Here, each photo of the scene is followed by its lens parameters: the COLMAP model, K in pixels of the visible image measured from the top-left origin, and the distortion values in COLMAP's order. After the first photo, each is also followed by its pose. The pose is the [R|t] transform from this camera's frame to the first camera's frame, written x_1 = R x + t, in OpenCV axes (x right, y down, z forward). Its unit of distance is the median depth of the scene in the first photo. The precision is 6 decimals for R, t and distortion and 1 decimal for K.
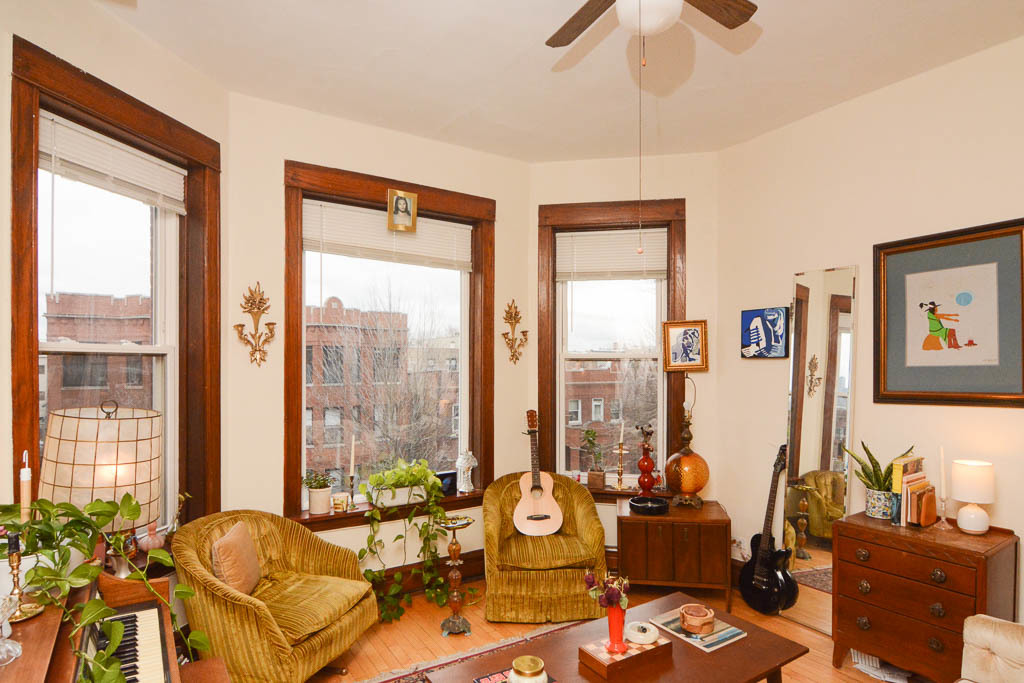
lens RADIAL K [[544.5, 0, 508.7], [0, 544.5, 375.6], [0, 0, 1]] dist [-0.007044, -0.001776]
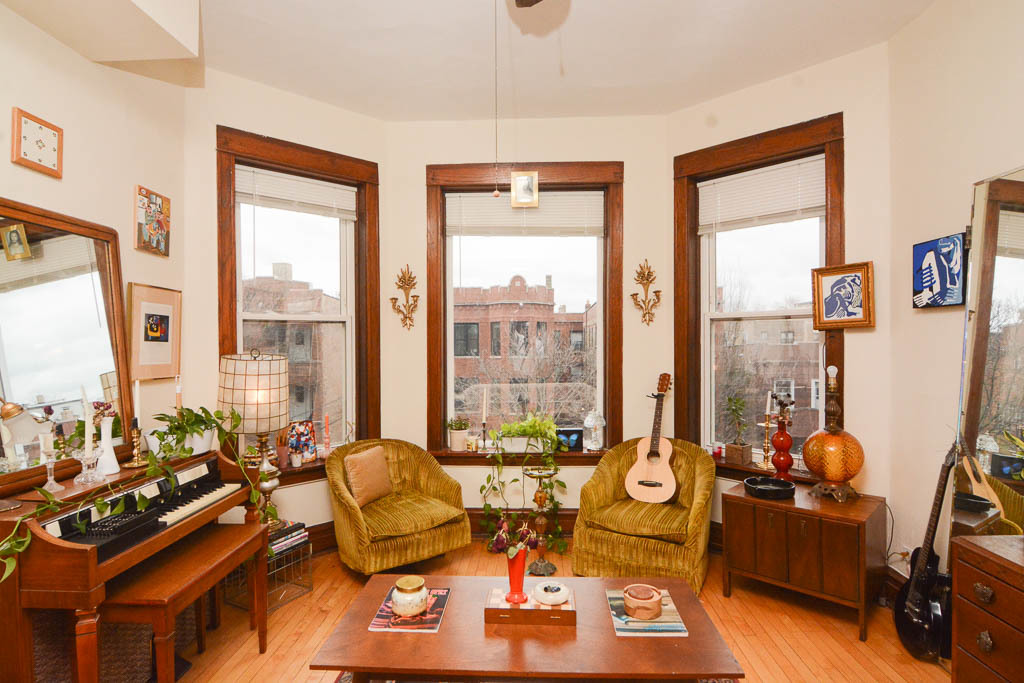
lens RADIAL K [[516.3, 0, 521.0], [0, 516.3, 351.0], [0, 0, 1]] dist [-0.010850, -0.000688]
pose [[0.826176, 0.003519, -0.563401, 0.398684], [-0.002208, 0.999993, 0.003008, 0.025470], [0.563407, -0.001241, 0.826178, 0.126058]]
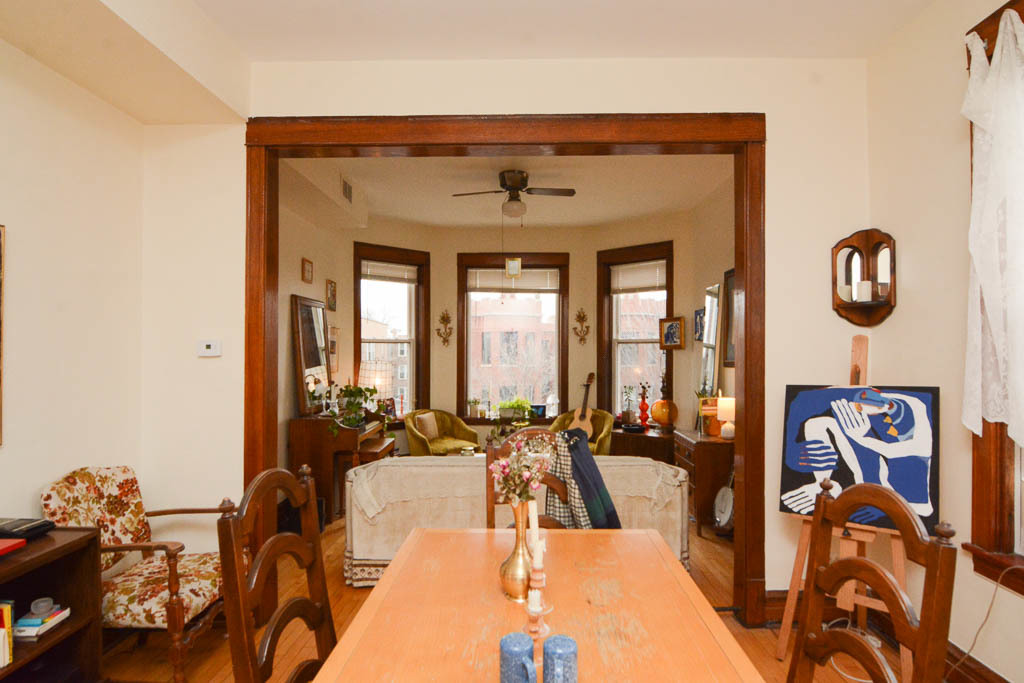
lens RADIAL K [[549.9, 0, 512.6], [0, 549.9, 350.6], [0, 0, 1]] dist [-0.007625, -0.001696]
pose [[0.829784, -0.001175, -0.558084, 0.921671], [-0.008172, 0.999865, -0.014256, 0.024512], [0.558025, 0.016391, 0.829662, -0.650755]]
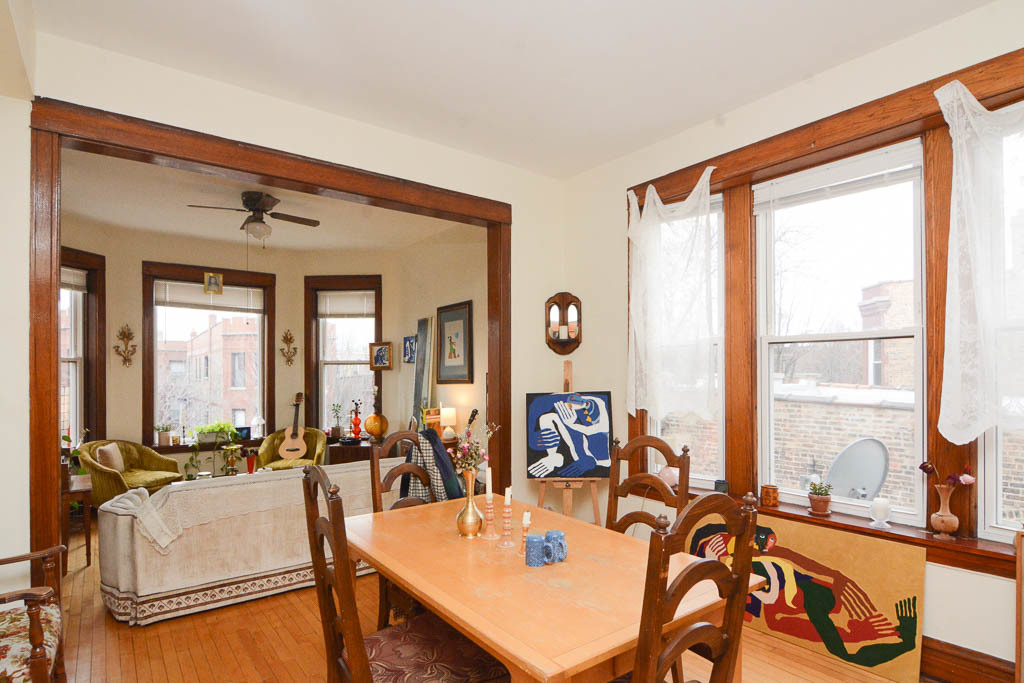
lens RADIAL K [[544.5, 0, 508.7], [0, 544.5, 375.6], [0, 0, 1]] dist [-0.007044, -0.001776]
pose [[0.997038, -0.003455, 0.076827, 0.673943], [0.004162, 0.999951, -0.009034, 0.032086], [-0.076792, 0.009327, 0.997003, -0.933519]]
